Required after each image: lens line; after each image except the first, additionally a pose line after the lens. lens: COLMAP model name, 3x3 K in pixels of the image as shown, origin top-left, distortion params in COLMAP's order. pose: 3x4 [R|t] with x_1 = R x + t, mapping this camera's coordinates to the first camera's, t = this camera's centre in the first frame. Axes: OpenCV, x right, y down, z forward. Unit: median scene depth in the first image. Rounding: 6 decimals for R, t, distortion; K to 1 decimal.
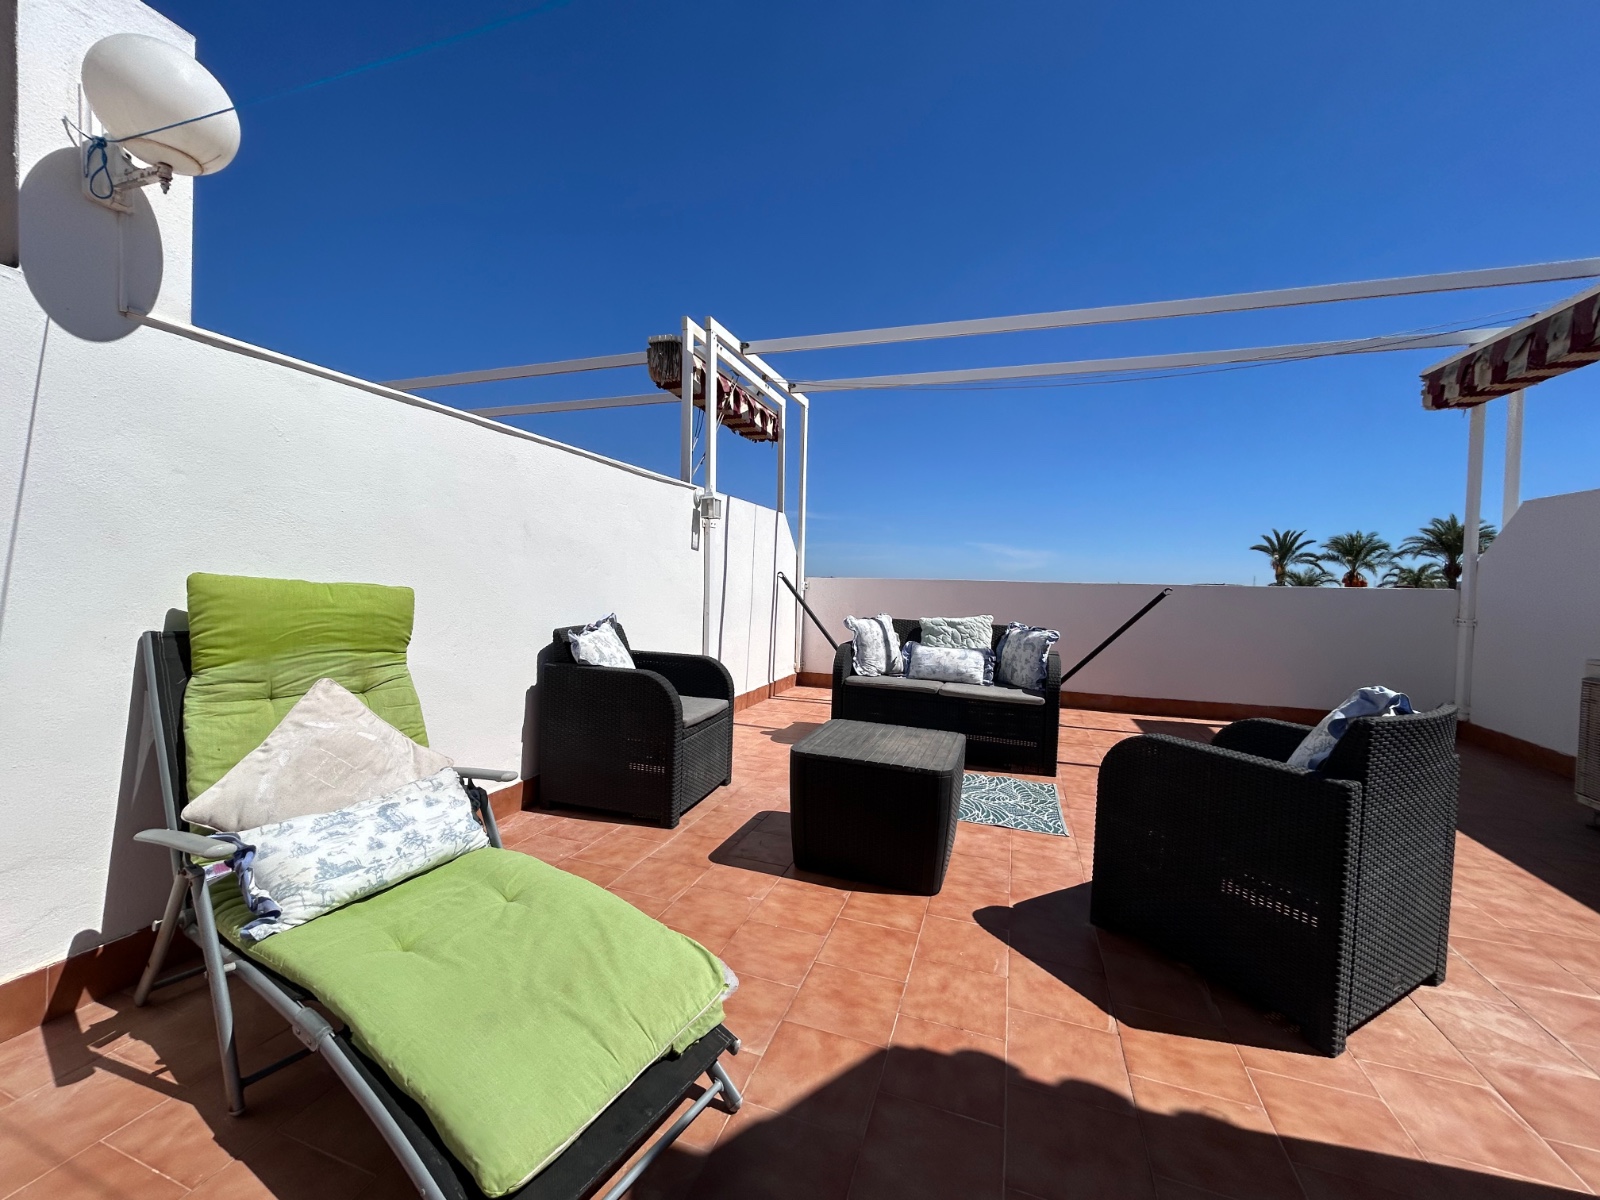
lens RADIAL K [[643.4, 0, 799.1], [0, 643.4, 596.9], [0, 0, 1]] dist [-0.001534, 0.001765]
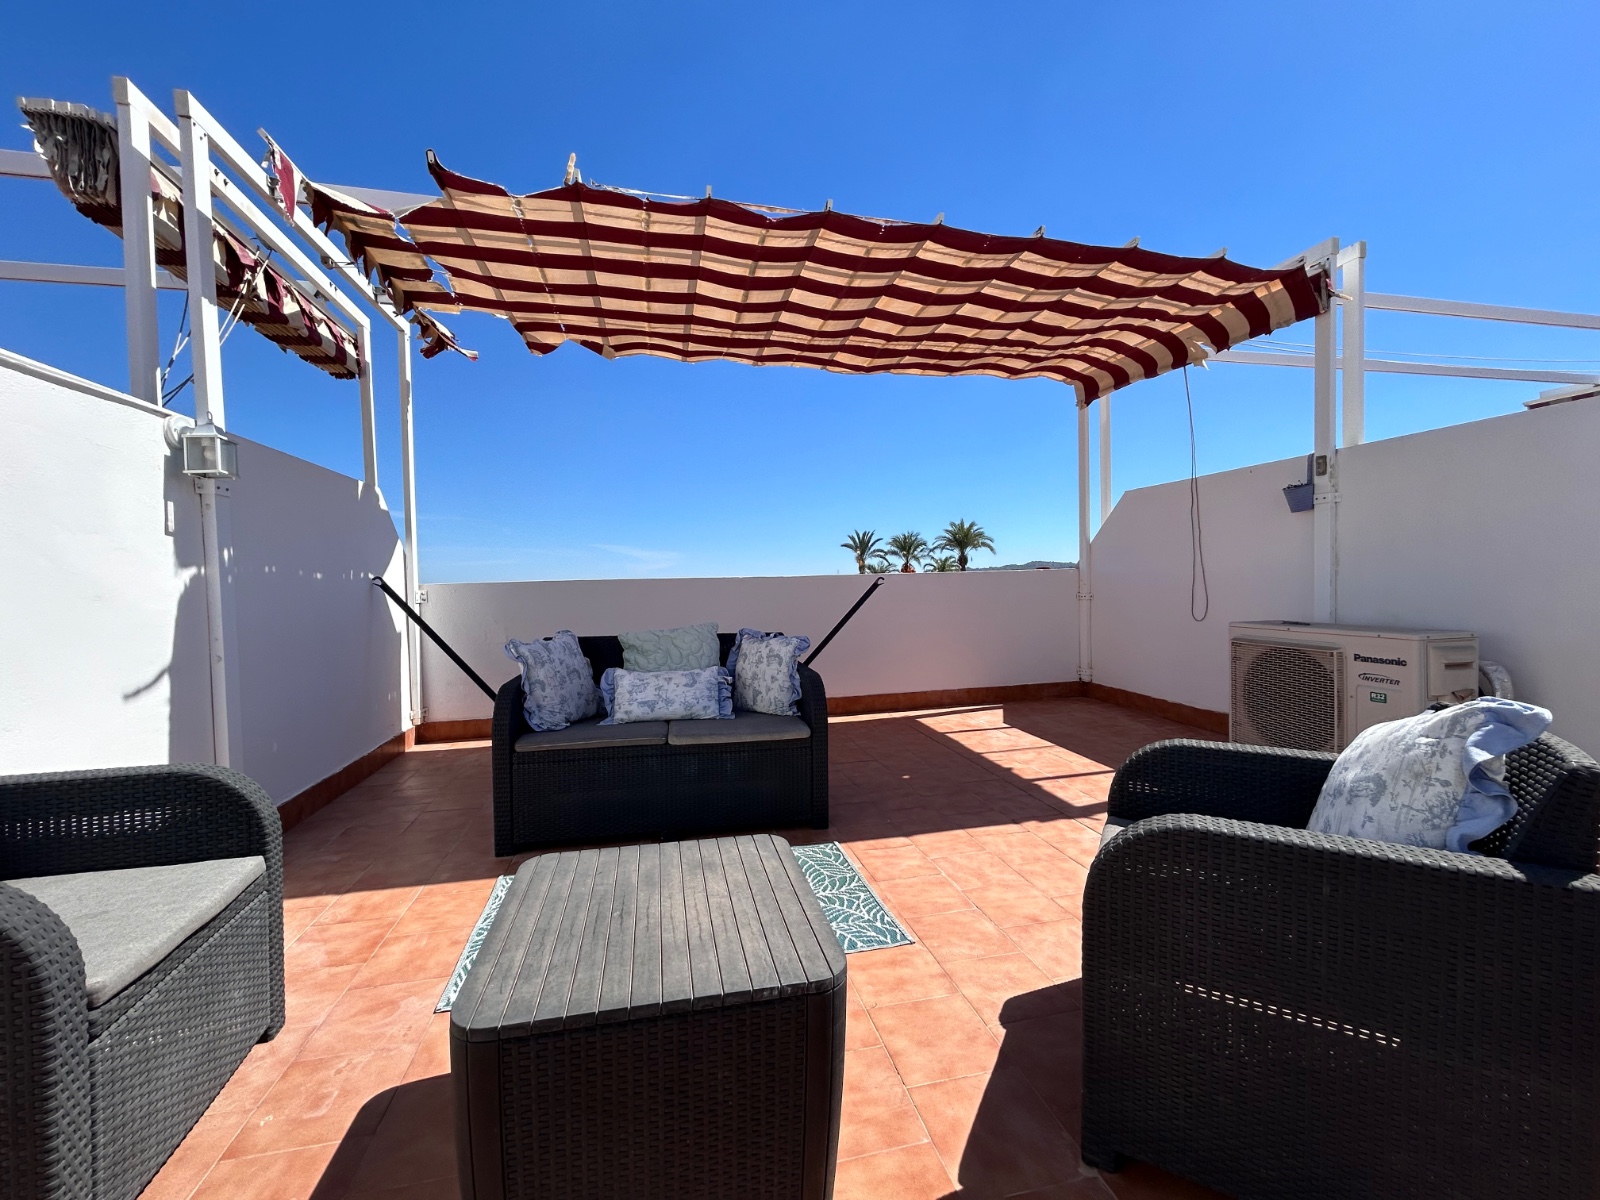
lens RADIAL K [[637.6, 0, 802.1], [0, 637.6, 602.7], [0, 0, 1]] dist [-0.002631, -0.000552]
pose [[0.846897, -0.058531, 0.528526, -0.010548], [0.054830, 0.998238, 0.022689, -0.004925], [-0.528923, 0.009764, 0.848614, 0.306140]]
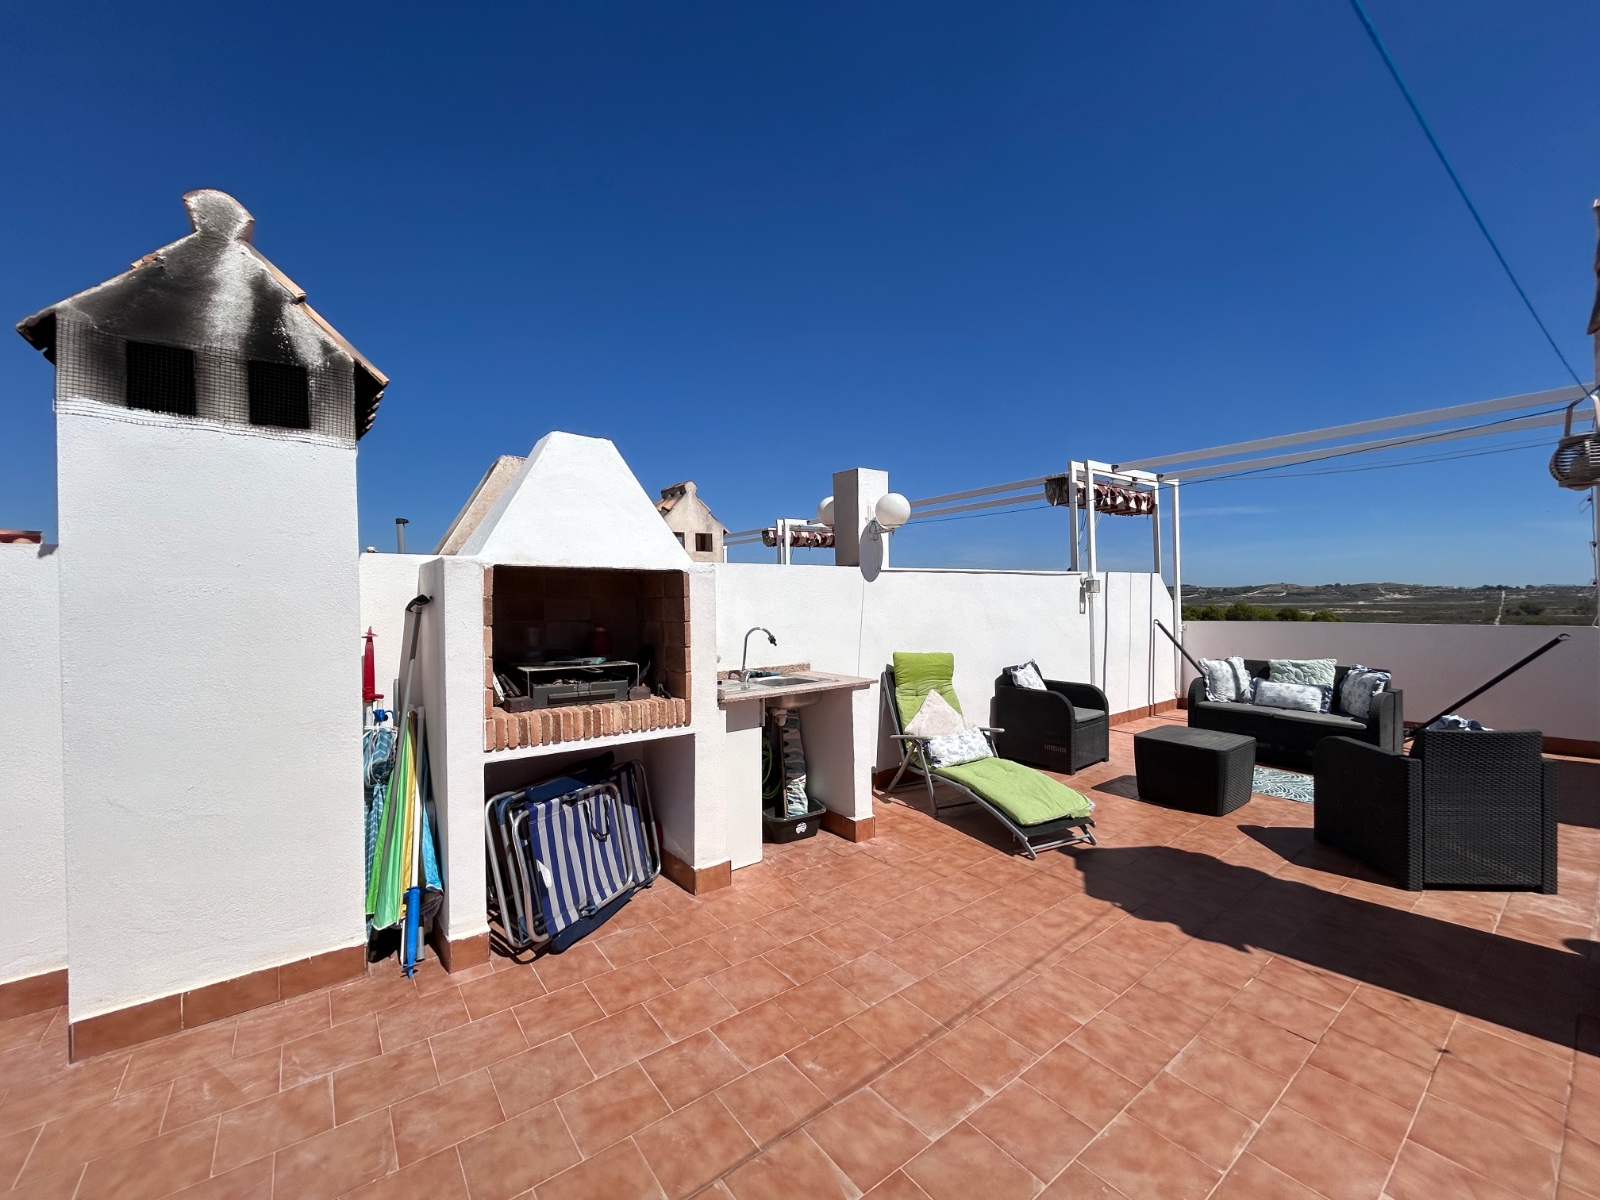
lens RADIAL K [[648.6, 0, 797.9], [0, 648.6, 598.2], [0, 0, 1]] dist [-0.000711, 0.001189]
pose [[0.827766, -0.039096, -0.559710, 0.141047], [0.024573, 0.999138, -0.033449, -0.073682], [0.560536, 0.013935, 0.828013, -0.650460]]
